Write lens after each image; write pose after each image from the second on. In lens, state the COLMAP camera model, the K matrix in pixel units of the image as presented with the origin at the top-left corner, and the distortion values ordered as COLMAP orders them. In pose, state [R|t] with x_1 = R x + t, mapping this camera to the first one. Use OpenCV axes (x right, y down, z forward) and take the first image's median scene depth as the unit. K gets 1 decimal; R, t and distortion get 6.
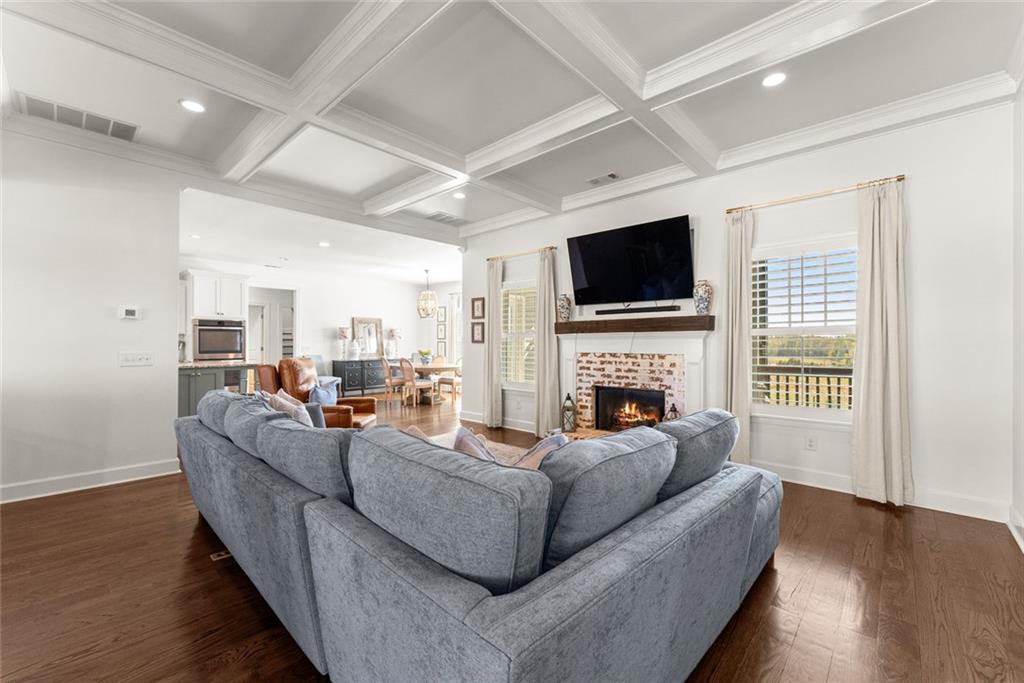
lens RADIAL K [[417.7, 0, 519.9], [0, 417.7, 344.5], [0, 0, 1]] dist [0.002786, -0.000030]
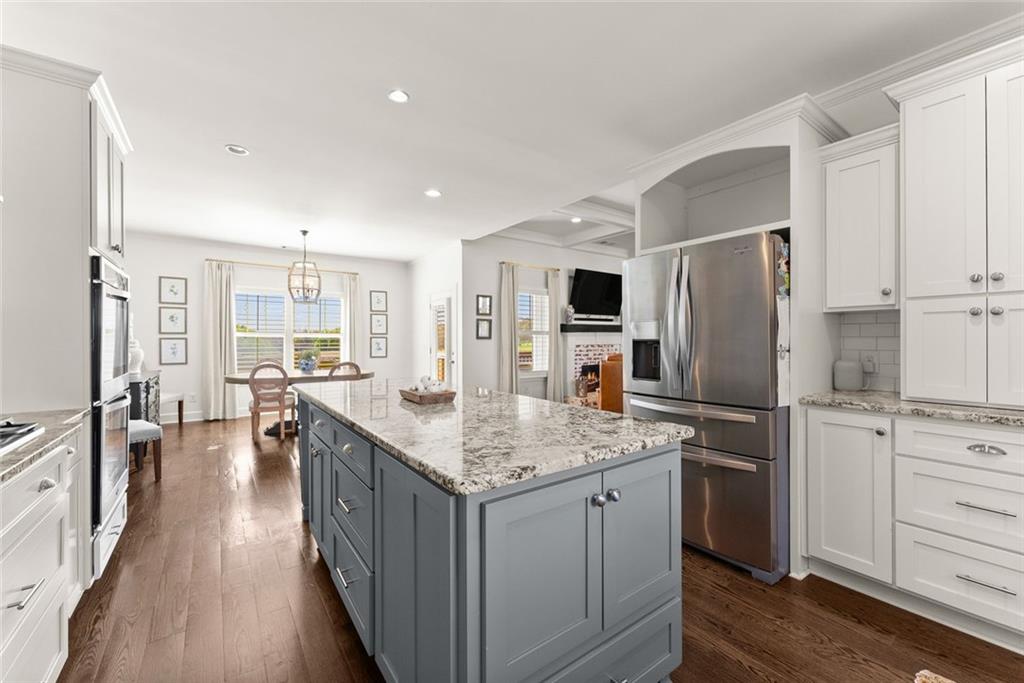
lens RADIAL K [[417.7, 0, 517.9], [0, 417.7, 338.9], [0, 0, 1]] dist [0.002786, -0.000030]
pose [[0.186983, -0.003632, 0.982356, -1.020857], [0.007298, 0.999971, 0.002308, -0.005784], [-0.982336, 0.006738, 0.187004, 0.680317]]
